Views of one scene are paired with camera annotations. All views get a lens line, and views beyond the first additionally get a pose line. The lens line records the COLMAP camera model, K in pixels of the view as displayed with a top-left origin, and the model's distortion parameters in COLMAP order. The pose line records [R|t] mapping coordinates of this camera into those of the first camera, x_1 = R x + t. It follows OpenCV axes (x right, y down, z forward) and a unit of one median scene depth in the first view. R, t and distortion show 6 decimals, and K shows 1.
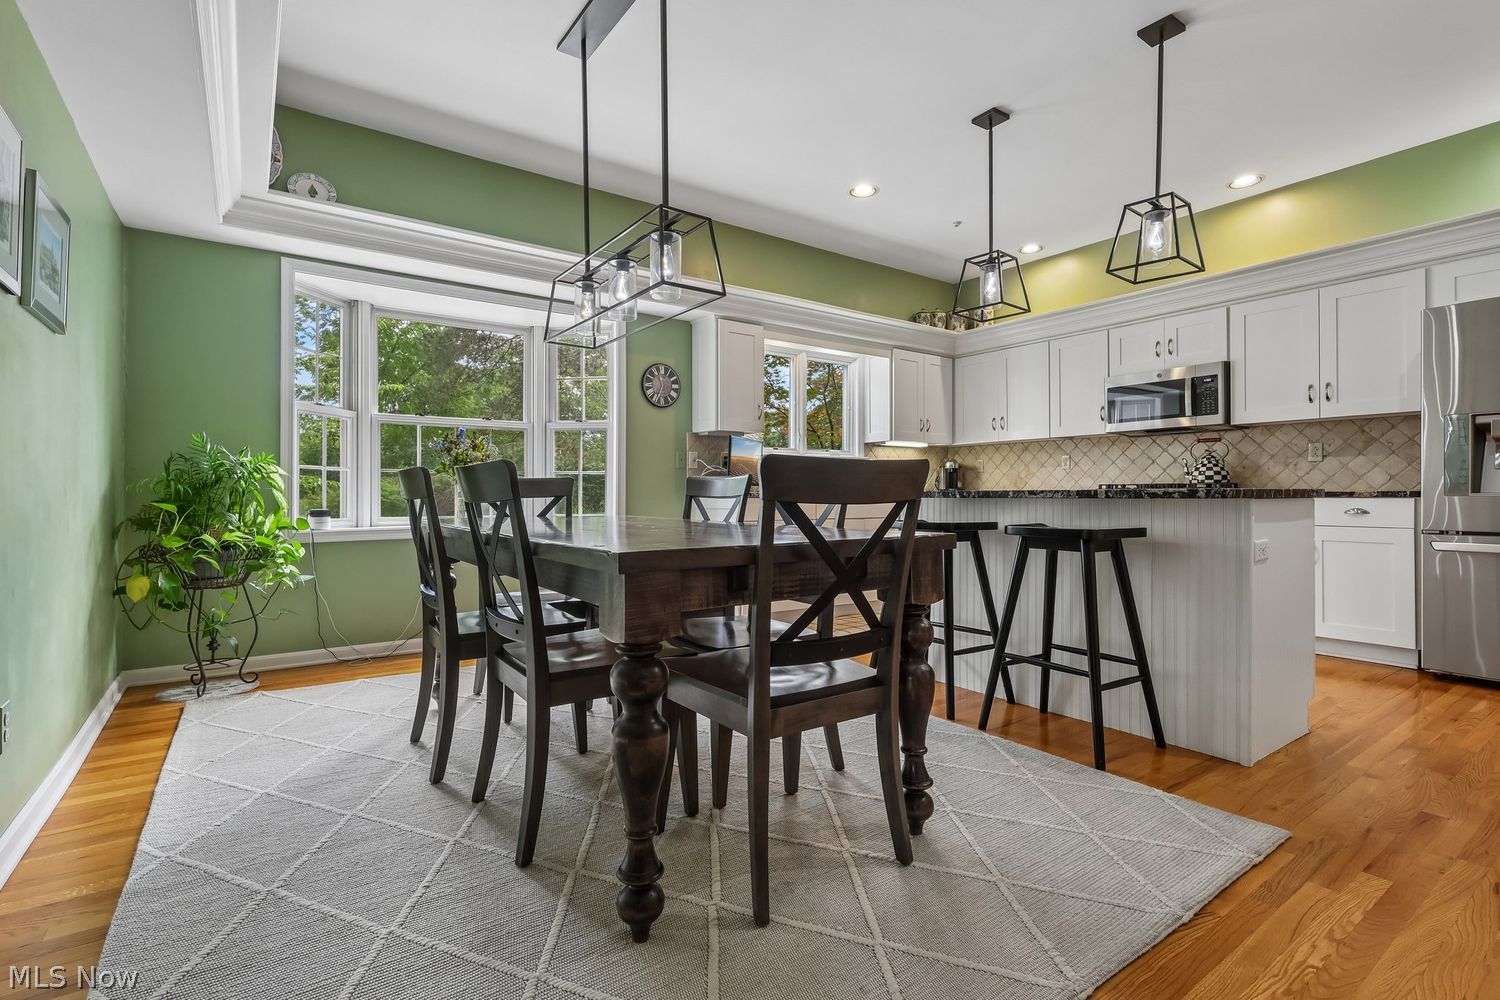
lens RADIAL K [[696.5, 0, 749.7], [0, 696.5, 483.3], [0, 0, 1]] dist [-0.000938, 0.000067]
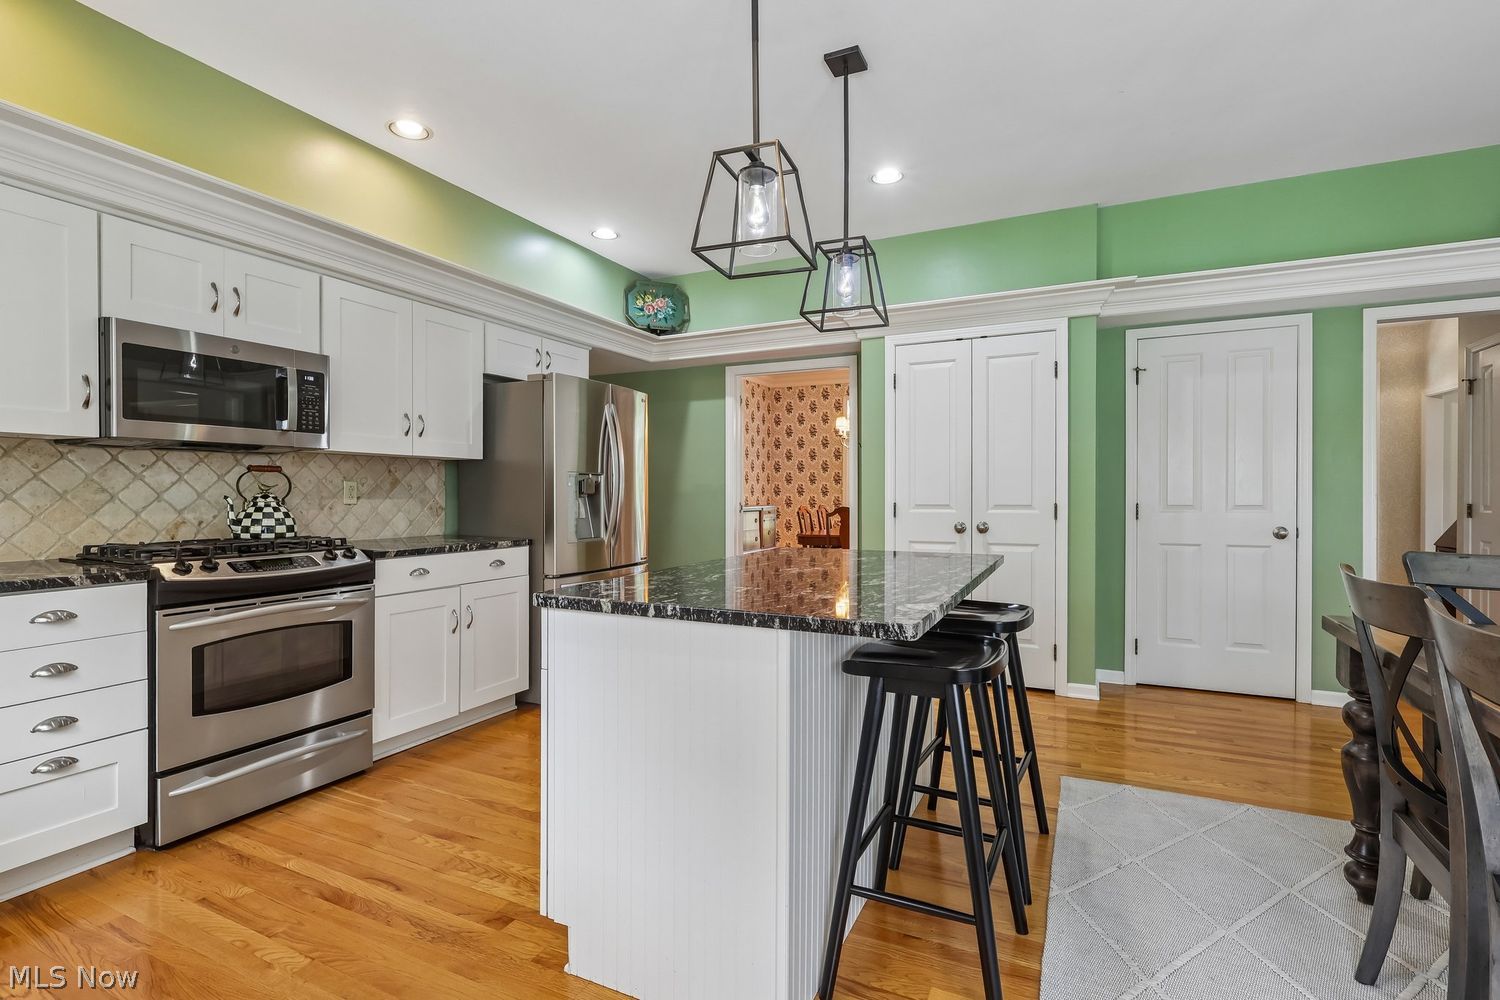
lens RADIAL K [[715.5, 0, 737.1], [0, 715.5, 501.1], [0, 0, 1]] dist [0.002982, 0.000937]
pose [[-0.477744, -0.007906, 0.878464, -0.152400], [-0.011749, 0.999928, 0.002610, -0.059475], [-0.878421, -0.009074, -0.477802, 1.398422]]
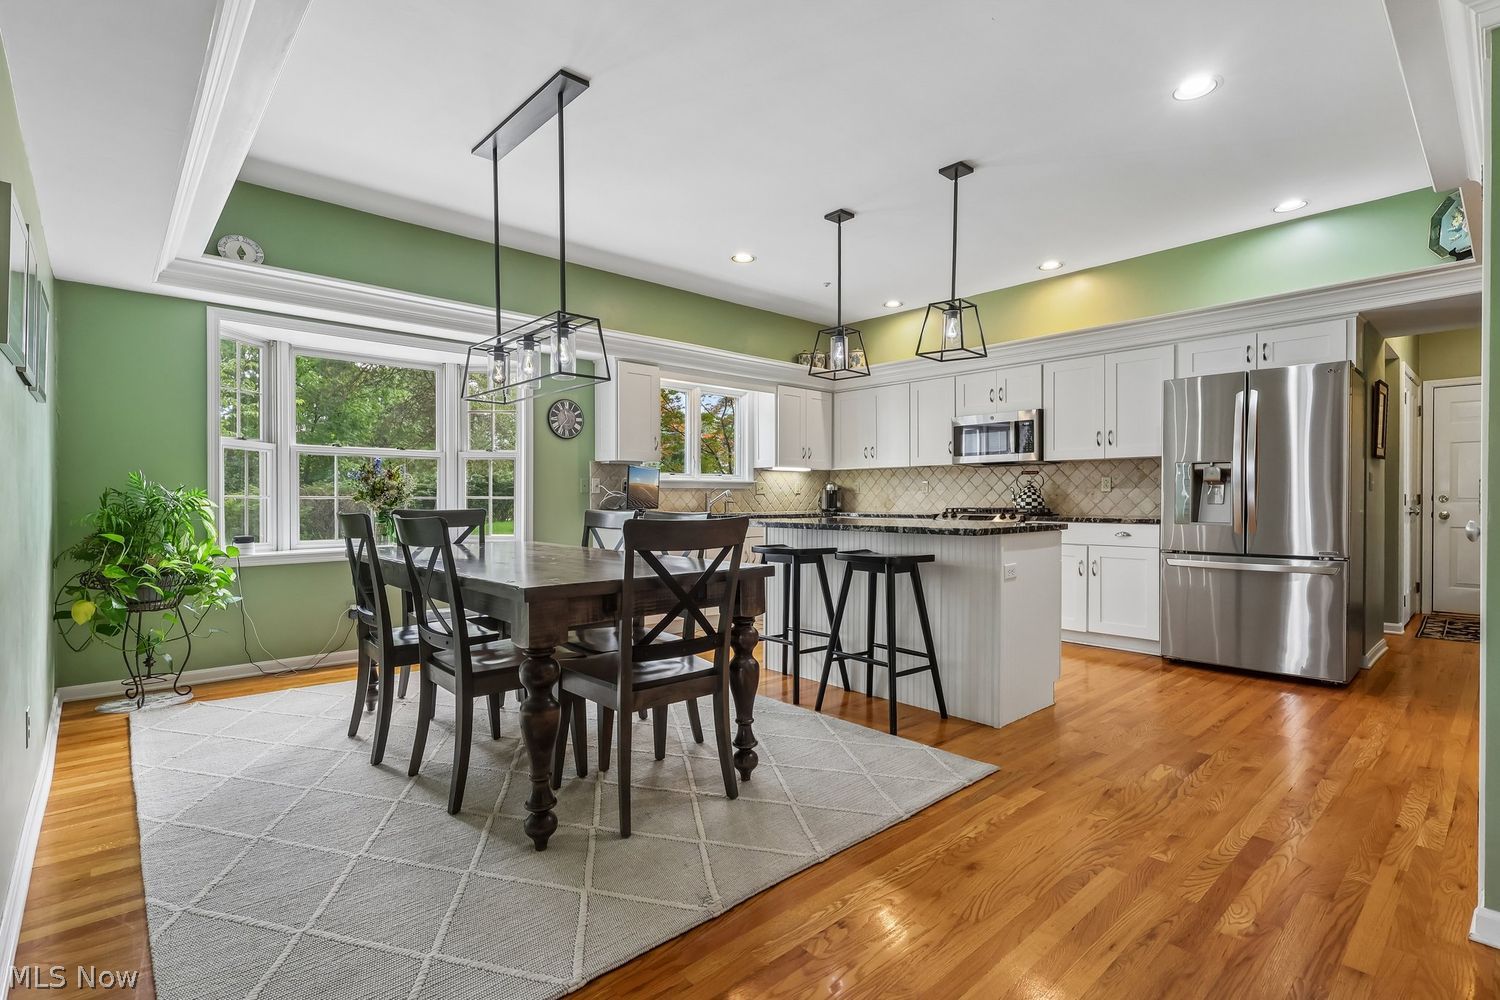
lens RADIAL K [[702.9, 0, 750.0], [0, 702.9, 500.0], [0, 0, 1]] dist [-0.002532, 0.000455]
pose [[0.992740, 0.001178, 0.120271, 0.046084], [-0.003071, 0.999874, 0.015559, -0.047912], [-0.120238, -0.015815, 0.992619, -0.231594]]
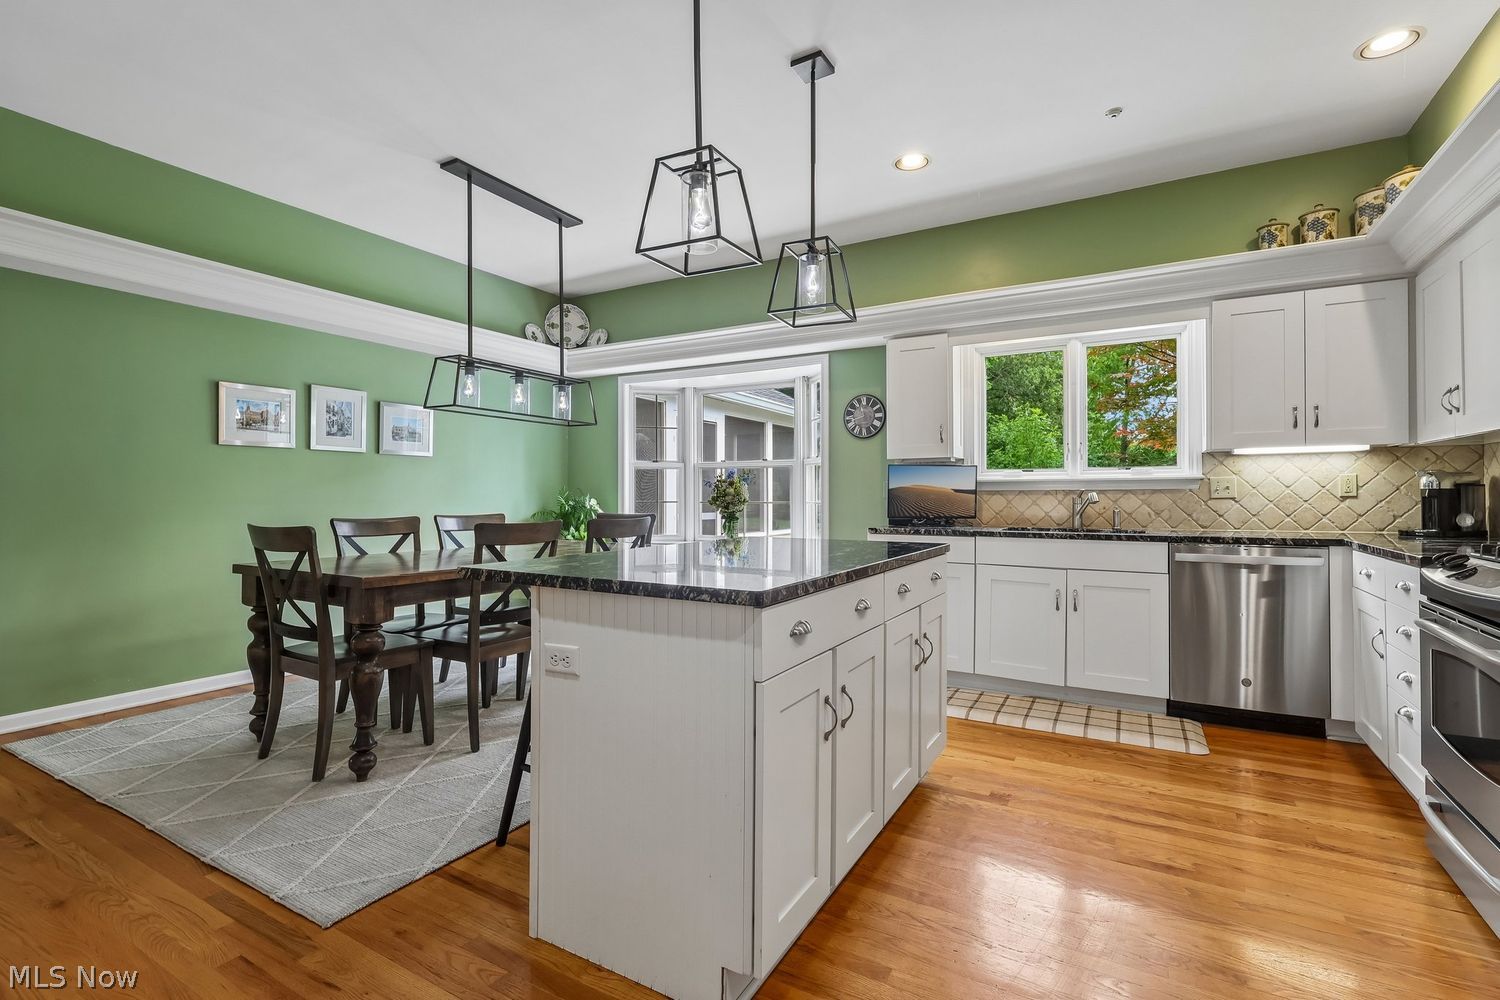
lens RADIAL K [[693.7, 0, 739.3], [0, 693.7, 489.6], [0, 0, 1]] dist [-0.001420, -0.000273]
pose [[0.414330, -0.006216, -0.910106, 1.114344], [0.011604, 0.999931, -0.001547, -0.056187], [0.910053, -0.009920, 0.414374, 0.662467]]
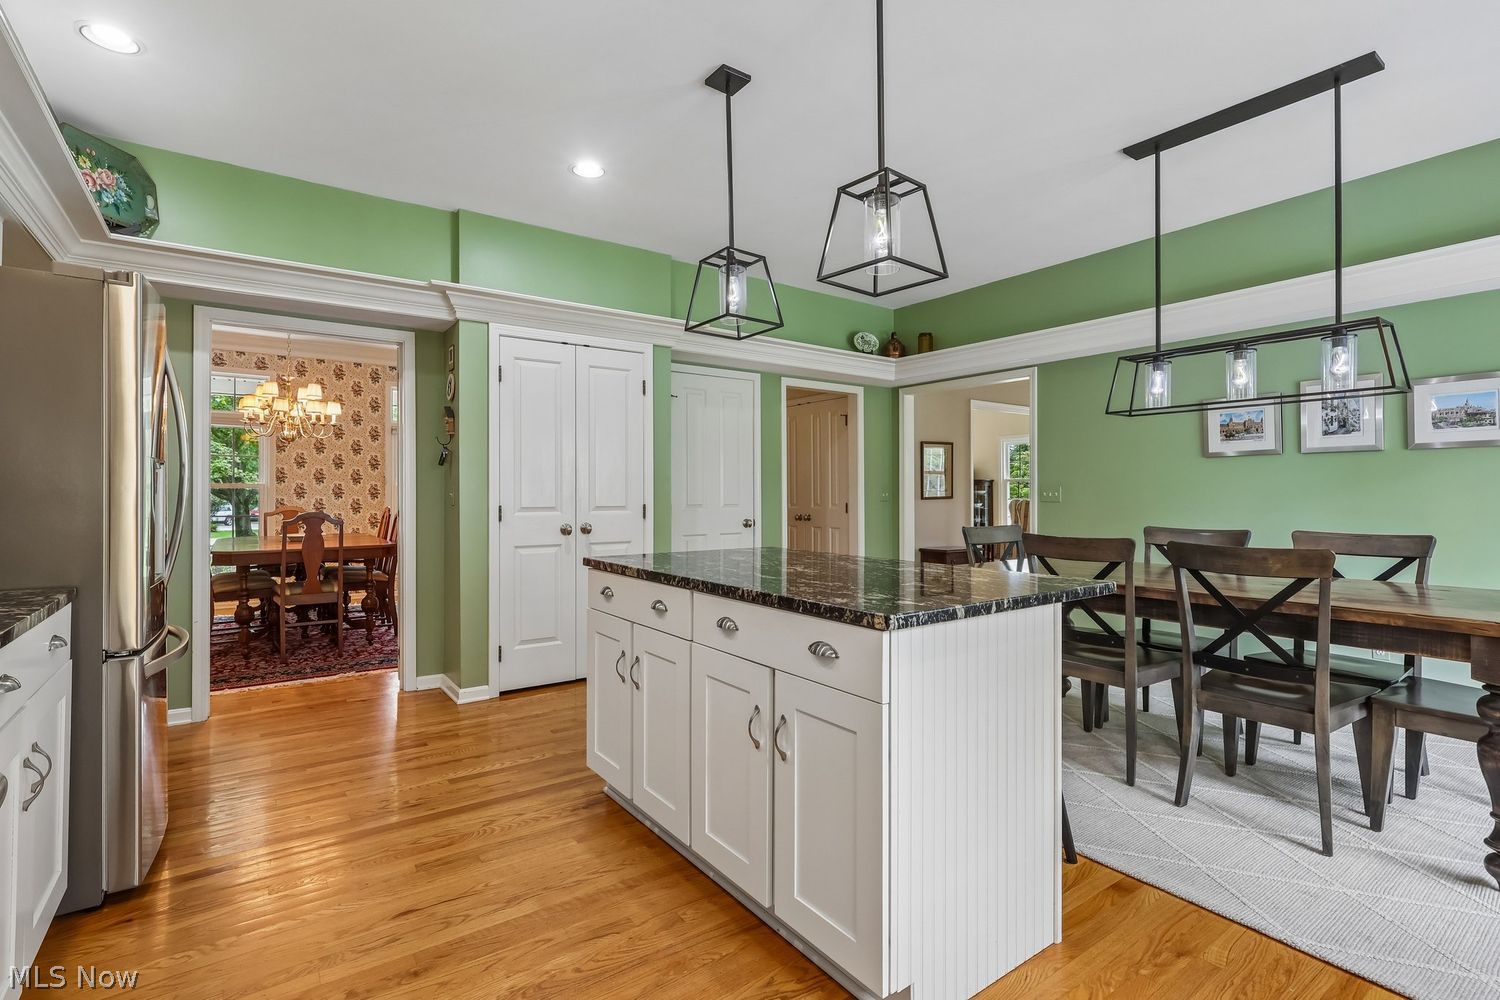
lens RADIAL K [[702.9, 0, 750.0], [0, 702.9, 500.0], [0, 0, 1]] dist [-0.002532, 0.000455]
pose [[-0.999979, 0.002338, -0.005978, 0.505584], [0.002375, 0.999979, -0.006102, -0.058023], [0.005964, -0.006116, -0.999964, 1.735380]]
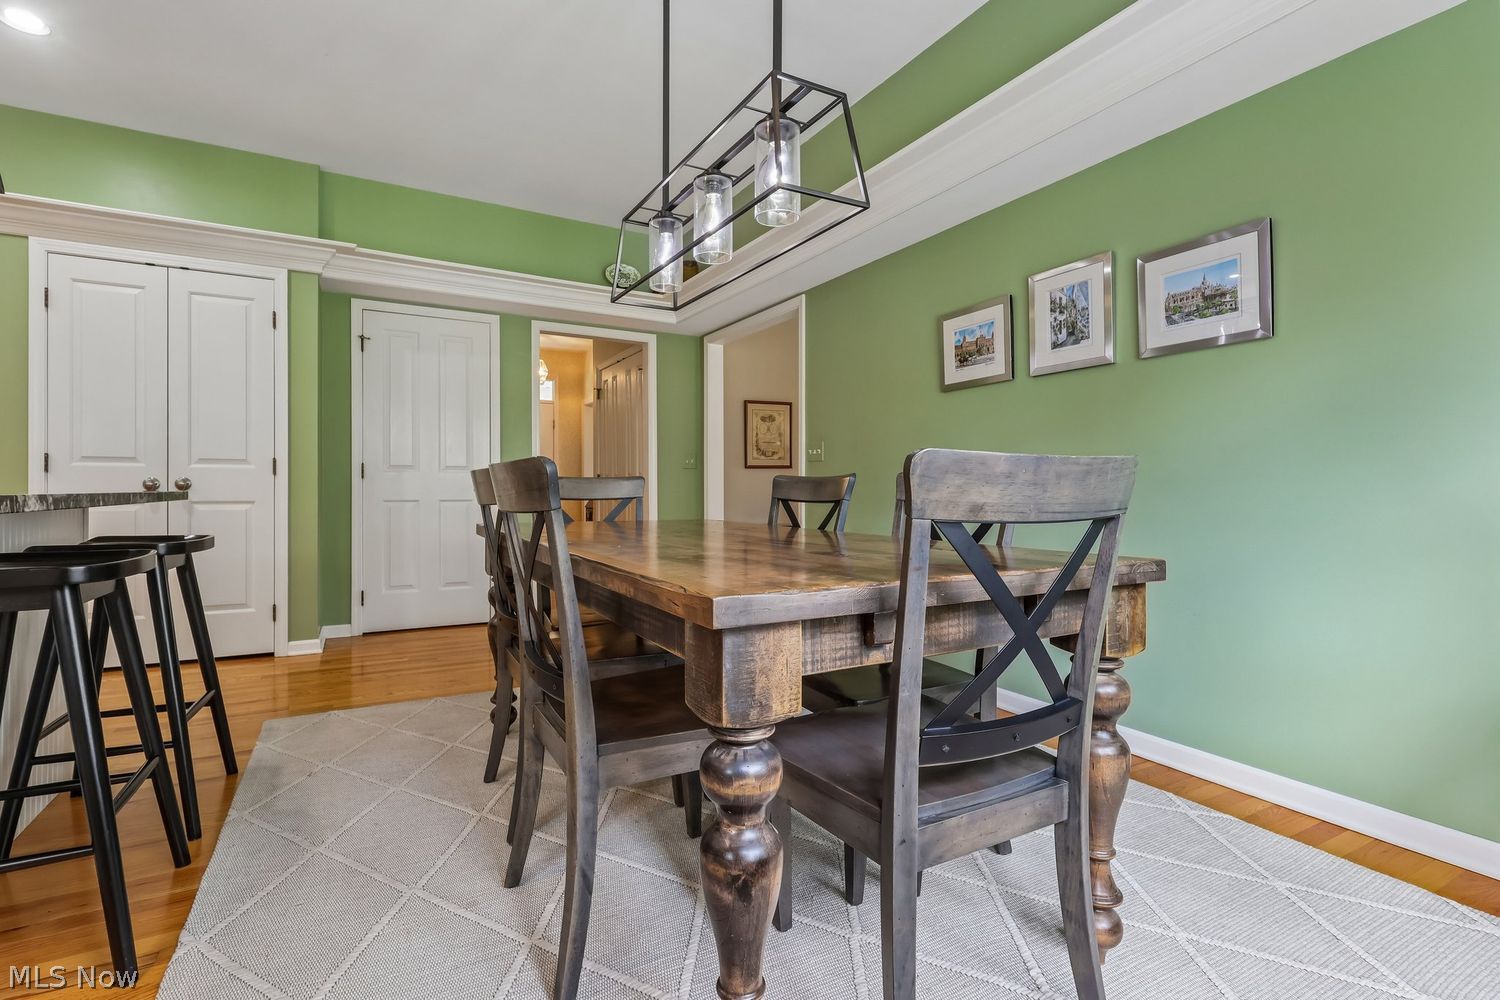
lens RADIAL K [[699.1, 0, 745.3], [0, 699.1, 489.8], [0, 0, 1]] dist [0.000250, 0.000254]
pose [[-0.994550, -0.000556, 0.104263, -0.236383], [-0.002025, 0.999900, -0.013979, 0.012233], [-0.104245, -0.014114, -0.994451, 1.402264]]
